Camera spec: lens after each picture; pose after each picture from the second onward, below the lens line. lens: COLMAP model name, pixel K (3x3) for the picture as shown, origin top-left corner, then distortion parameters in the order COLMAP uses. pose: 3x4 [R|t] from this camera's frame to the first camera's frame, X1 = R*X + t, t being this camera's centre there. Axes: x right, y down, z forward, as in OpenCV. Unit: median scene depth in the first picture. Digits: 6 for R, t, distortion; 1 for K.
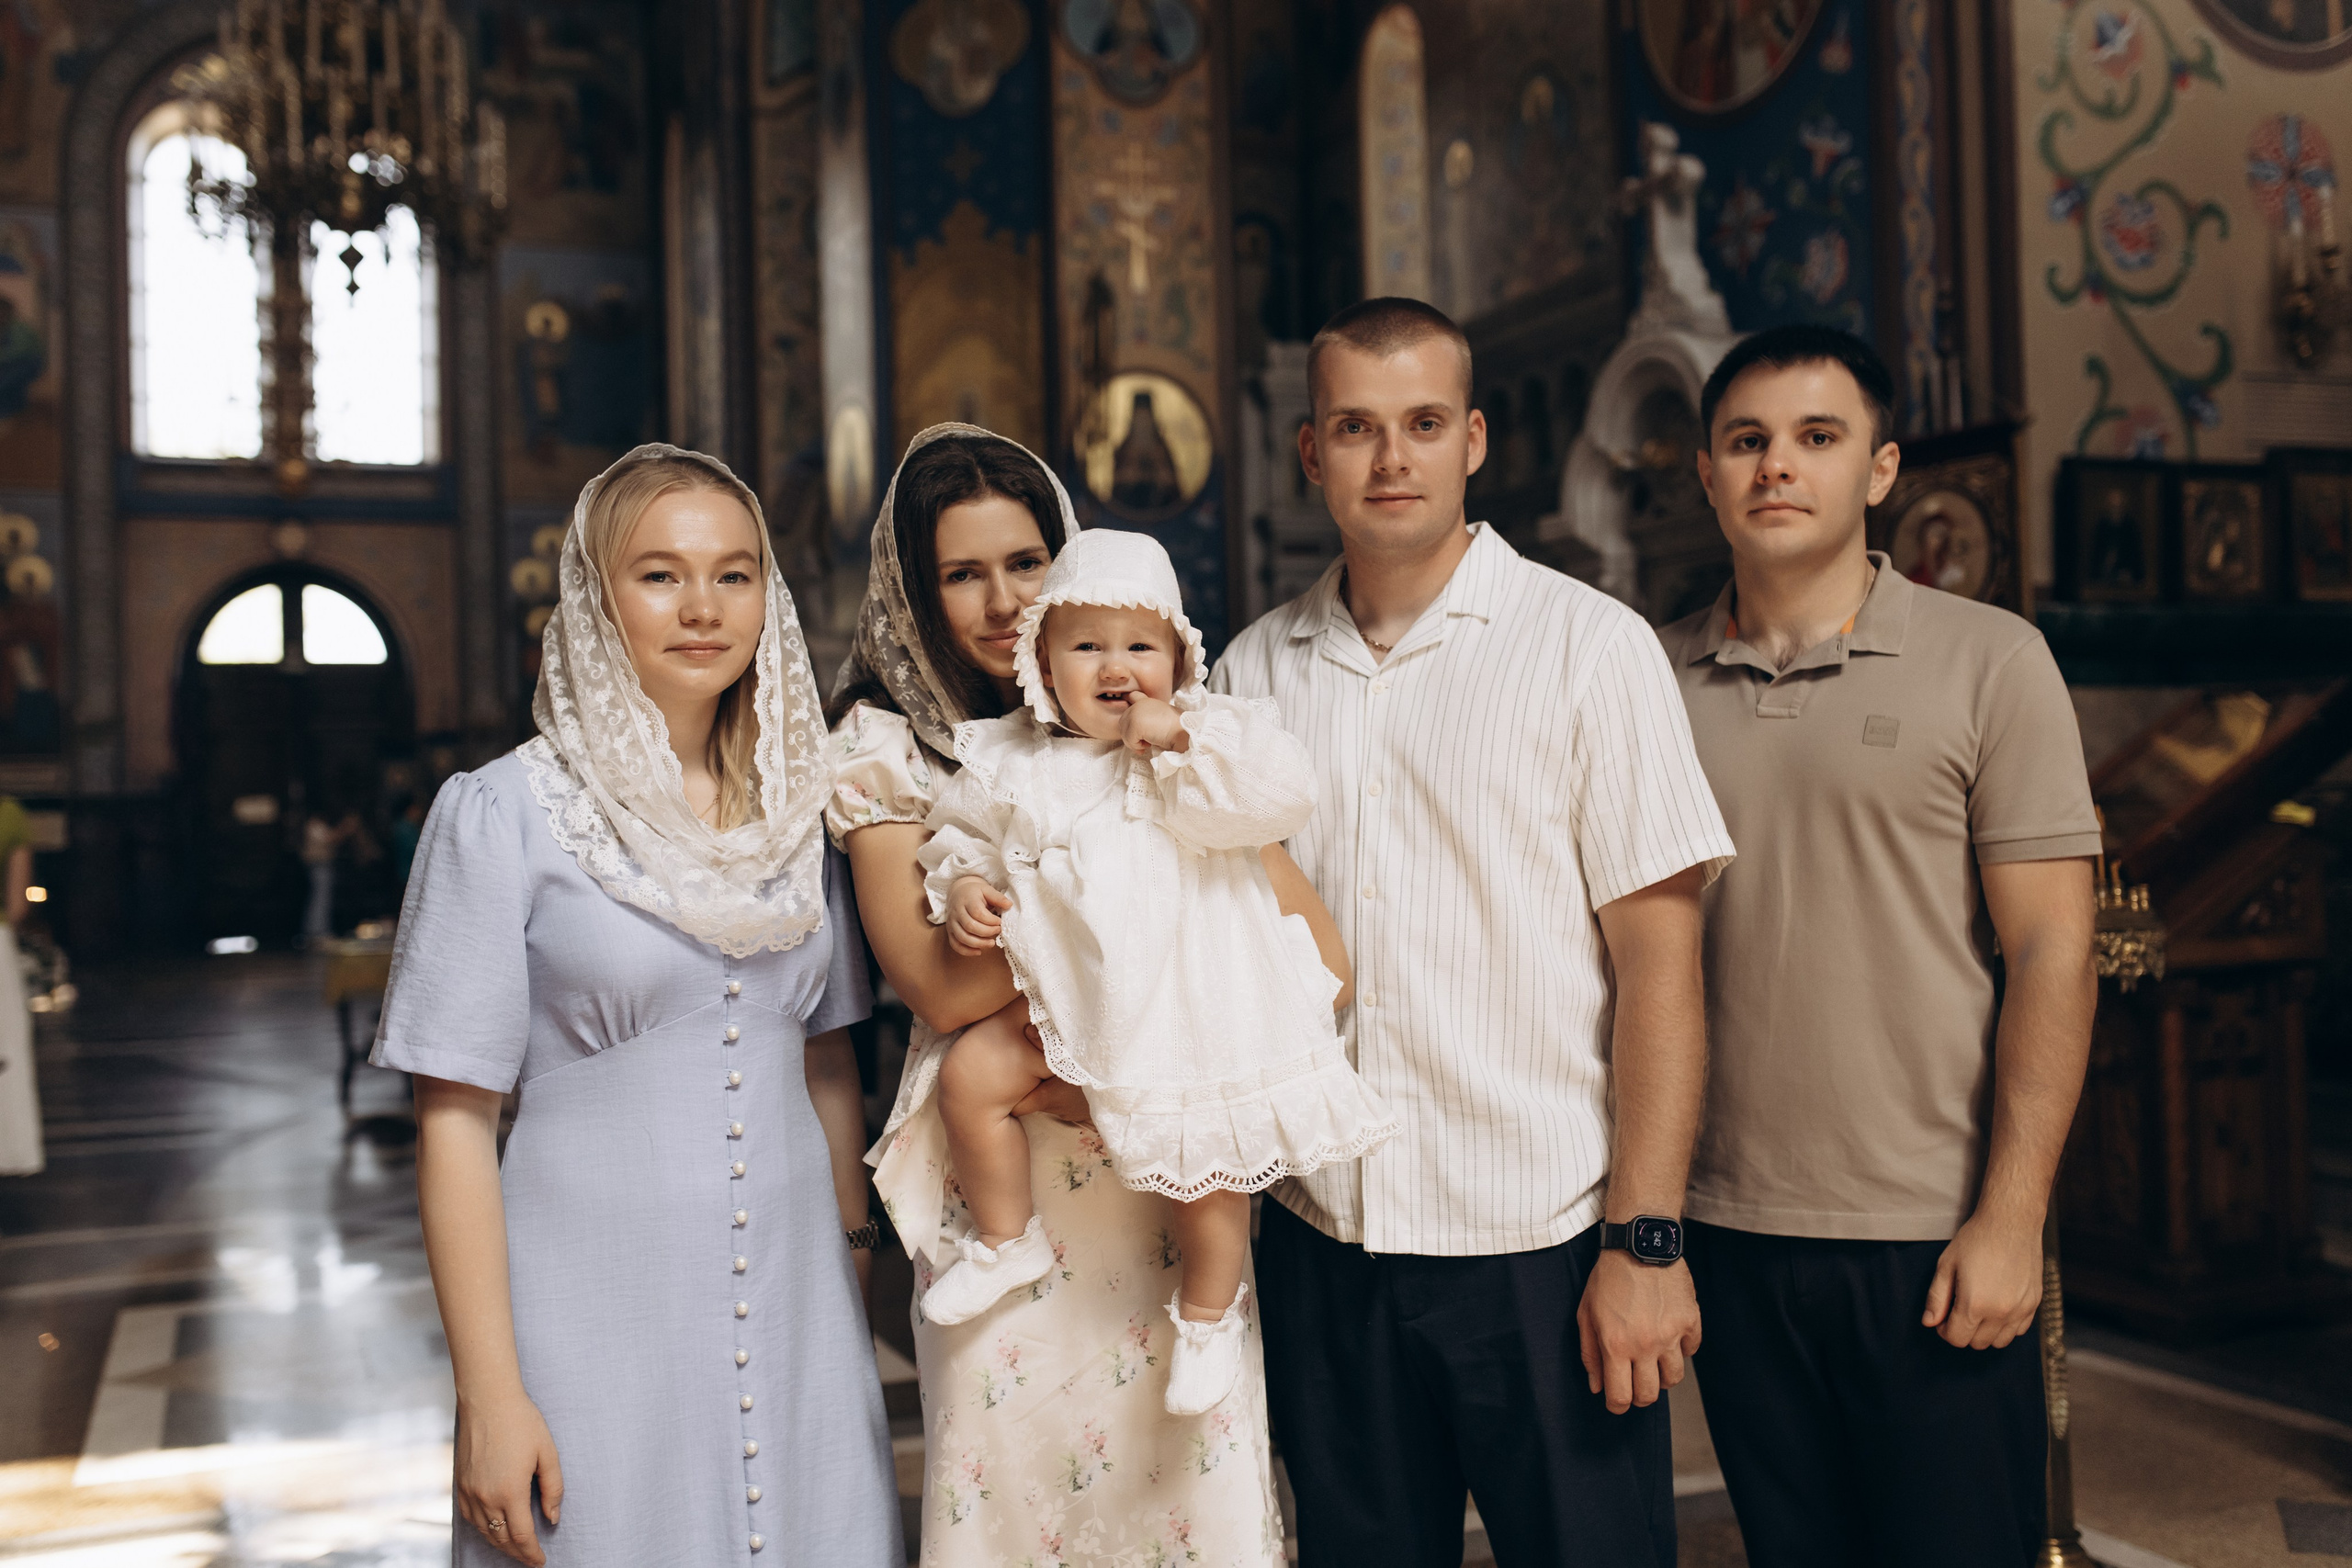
lens RADIAL K [[2237.1, 0, 1176.0], [0, 2237.1, 784.0], [0, 0, 1]] dist [-0.004687, 0.008870]
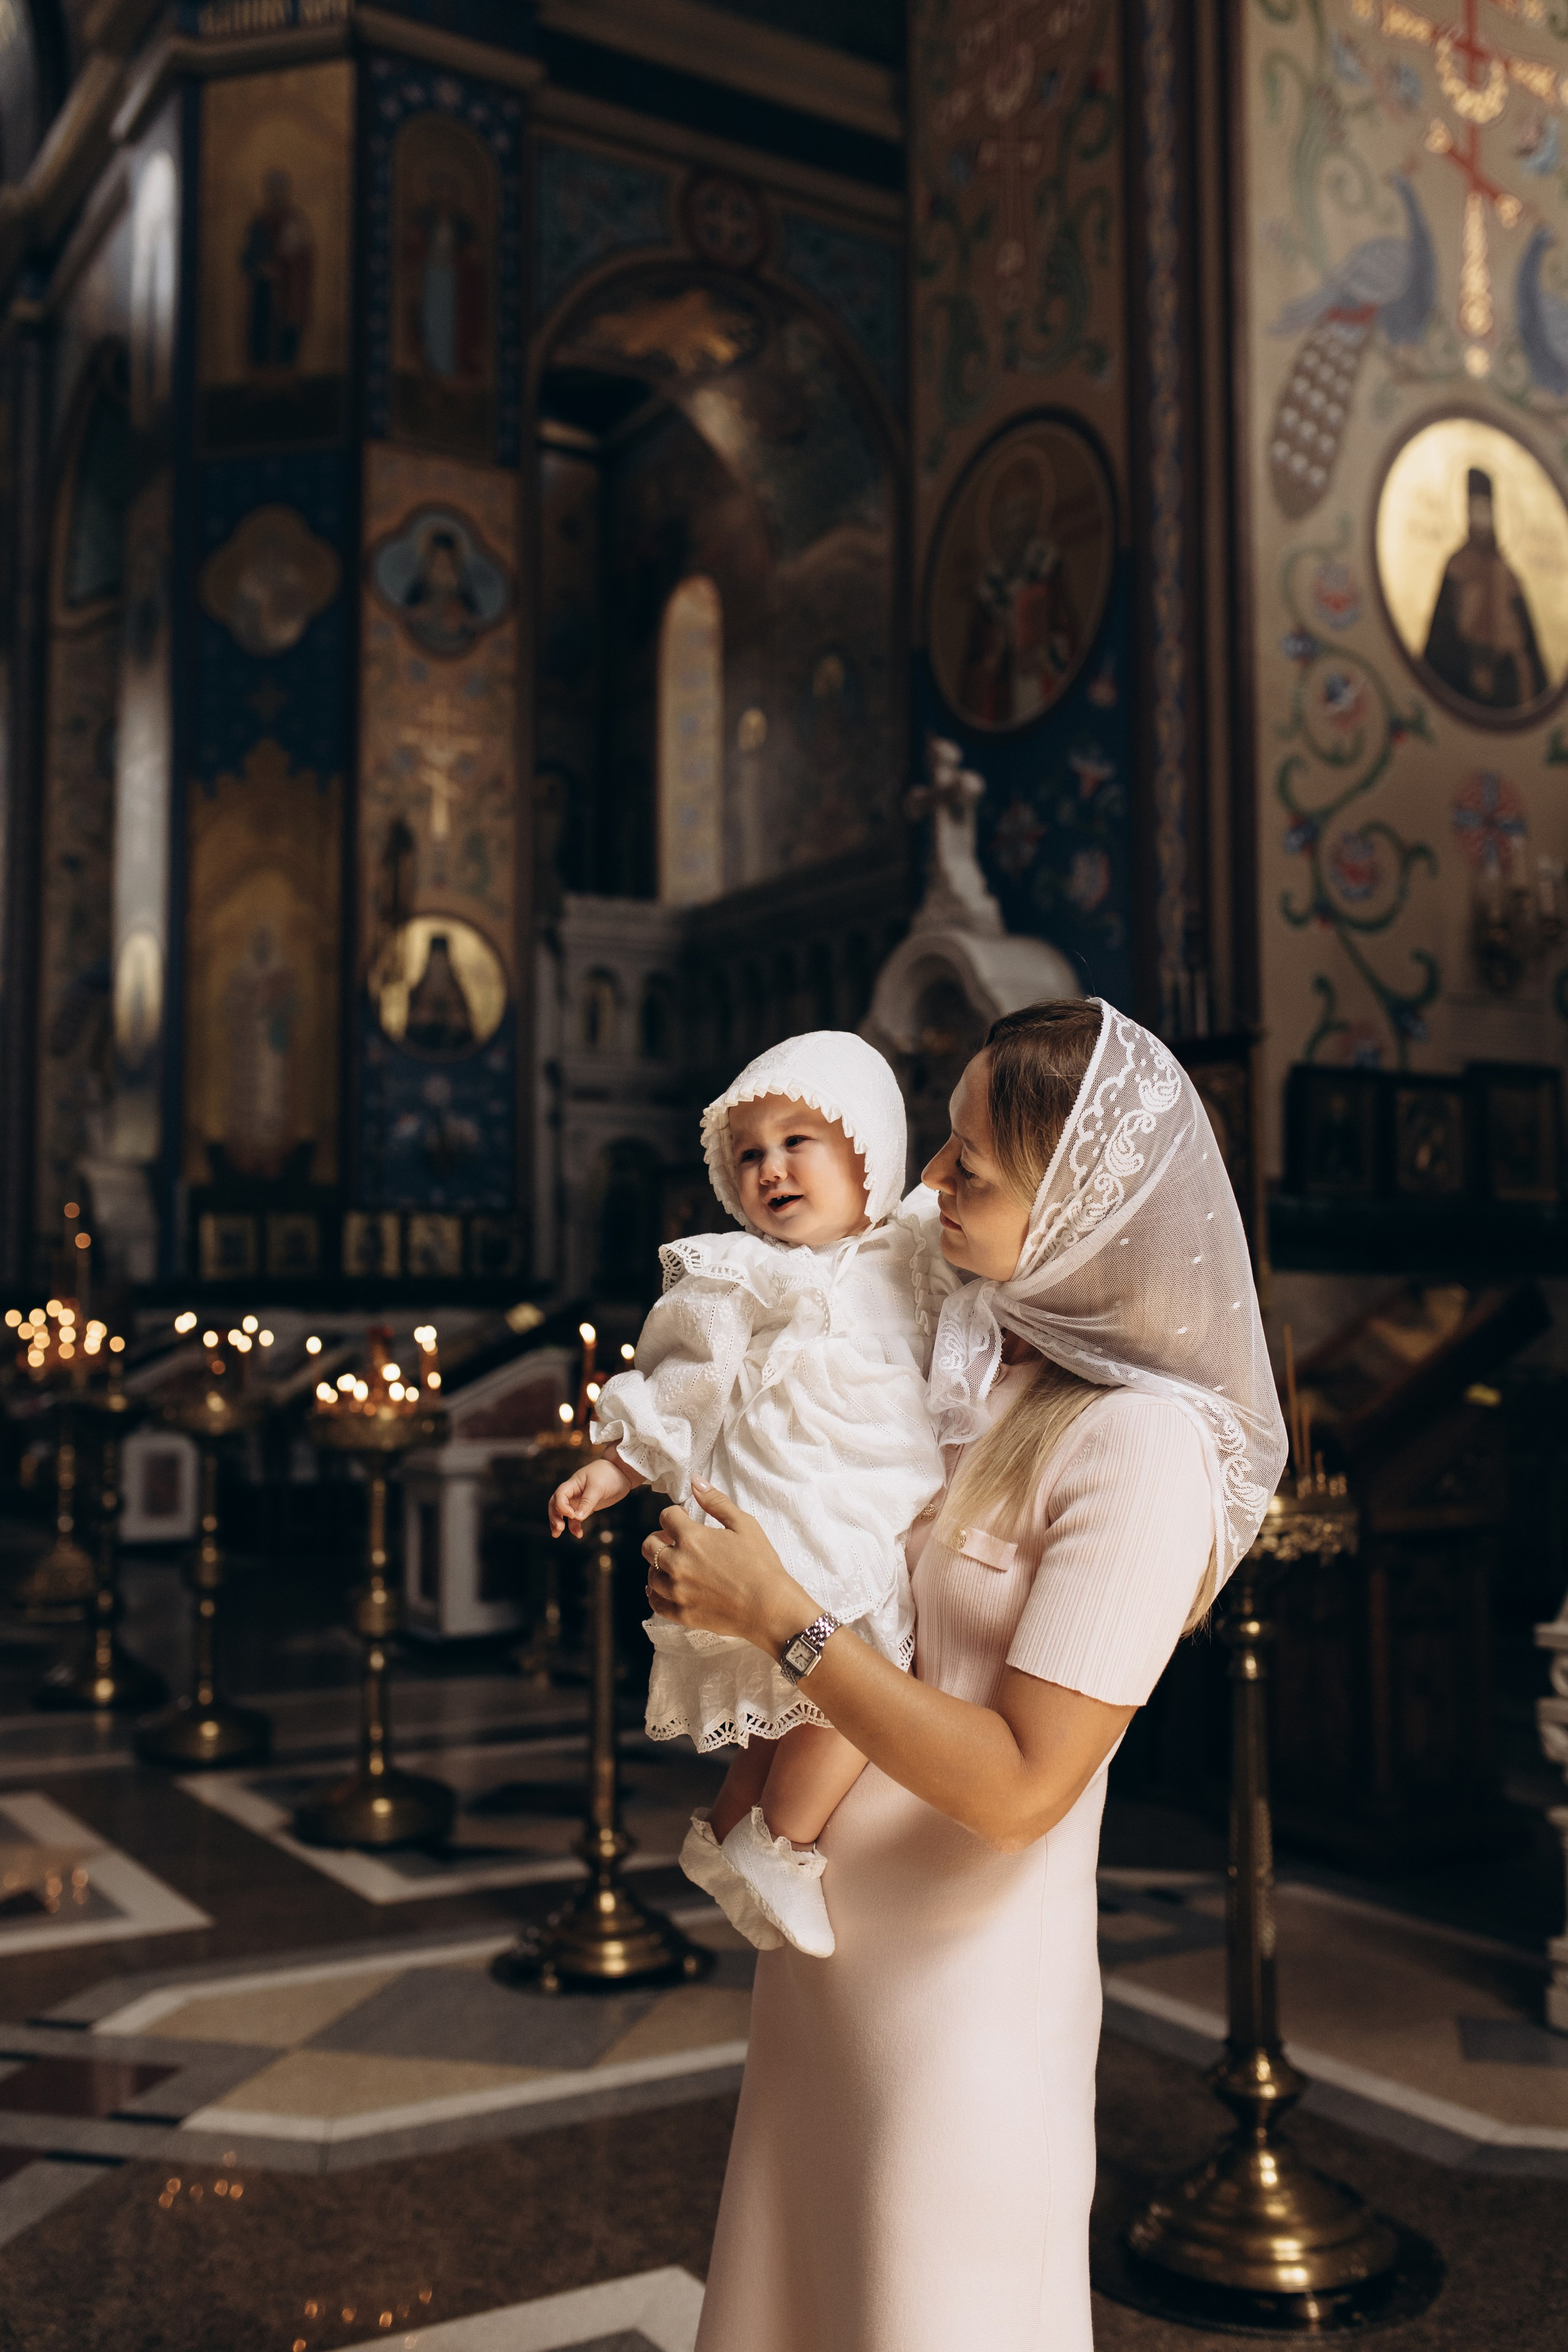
lens RADIAL K [[2237.4, 0, 784.3], [0, 2237.4, 1162.2], [0, 0, 1]] dist [-0.004687, 0.008870]
pose [[0.988462, 0.036861, 0.146918, -0.006534], [-0.026680, 0.997142, -0.070676, -0.005258], [-0.149104, 0.065941, 0.986620, -0.023950]]
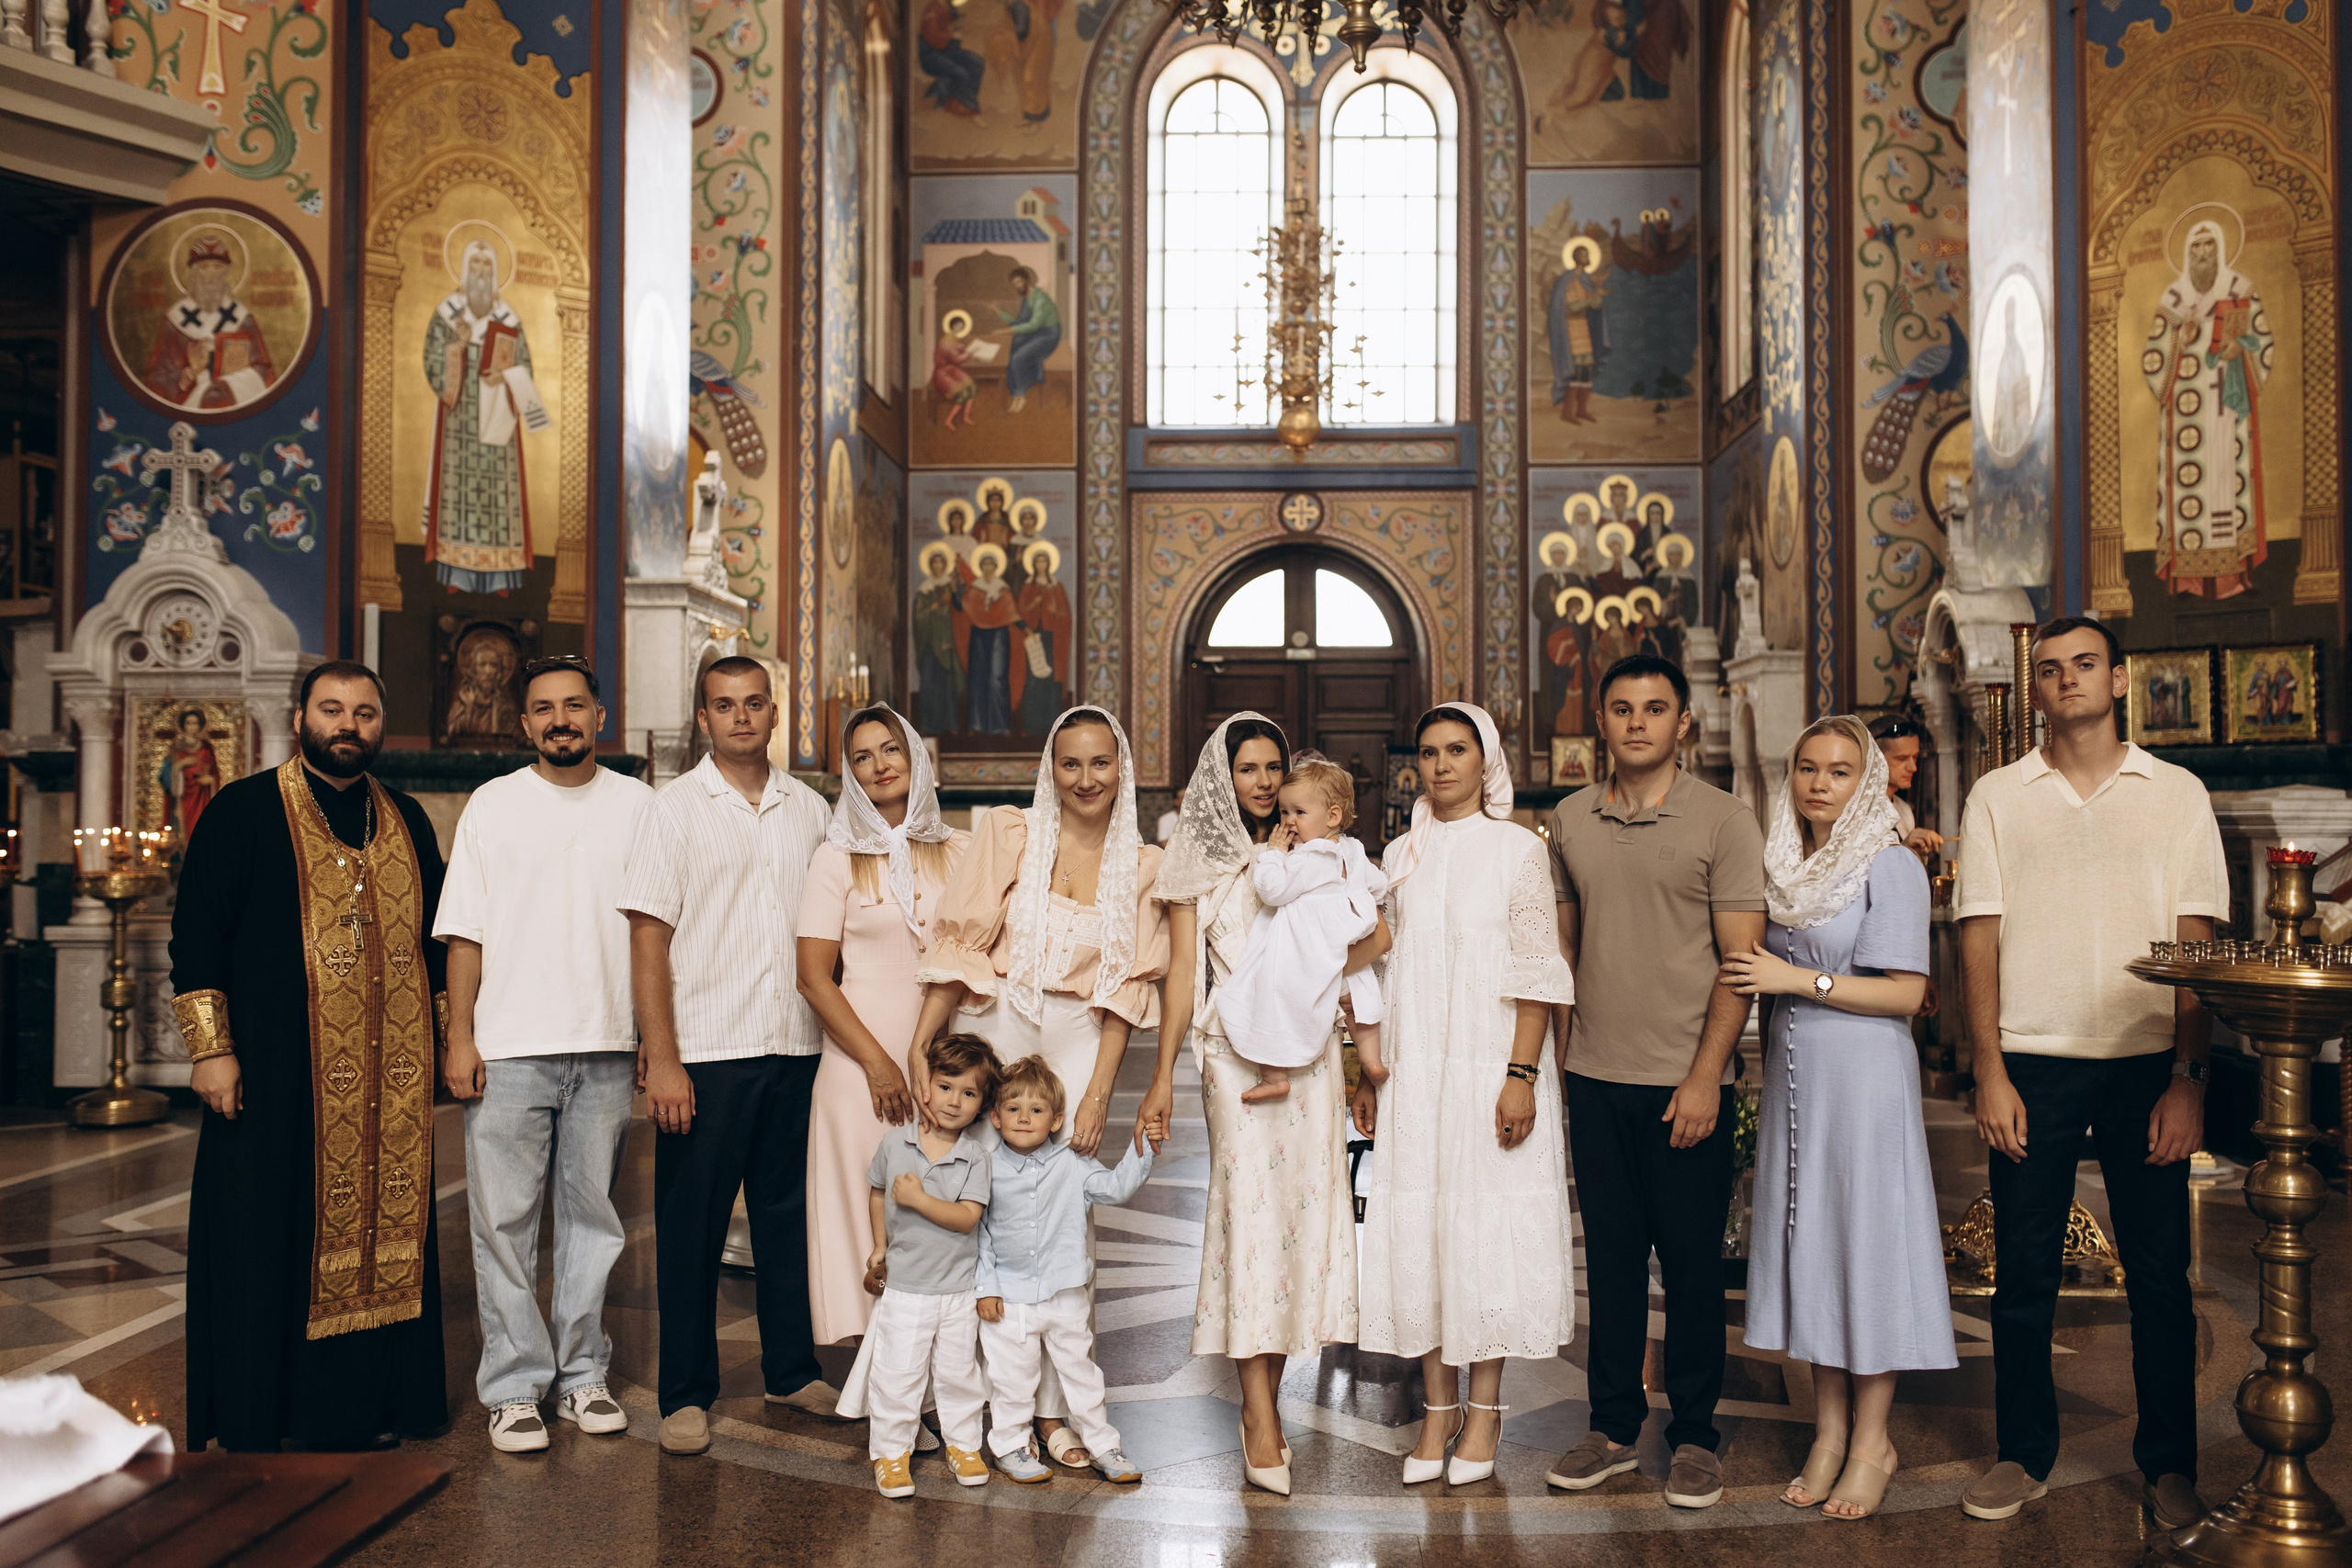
lens RADIAL K [[2316.3, 0, 1179.2], [0, 2316.3, 769.1], [0, 0, 1]] dist [-0.001164, -0.005124]
pose [[0.908056, 0.016937, -0.418506, -0.096014], [-0.021611, 0.999746, -0.006432, 0.001874], [0.418290, 0.014885, 0.908191, 0.270454]]
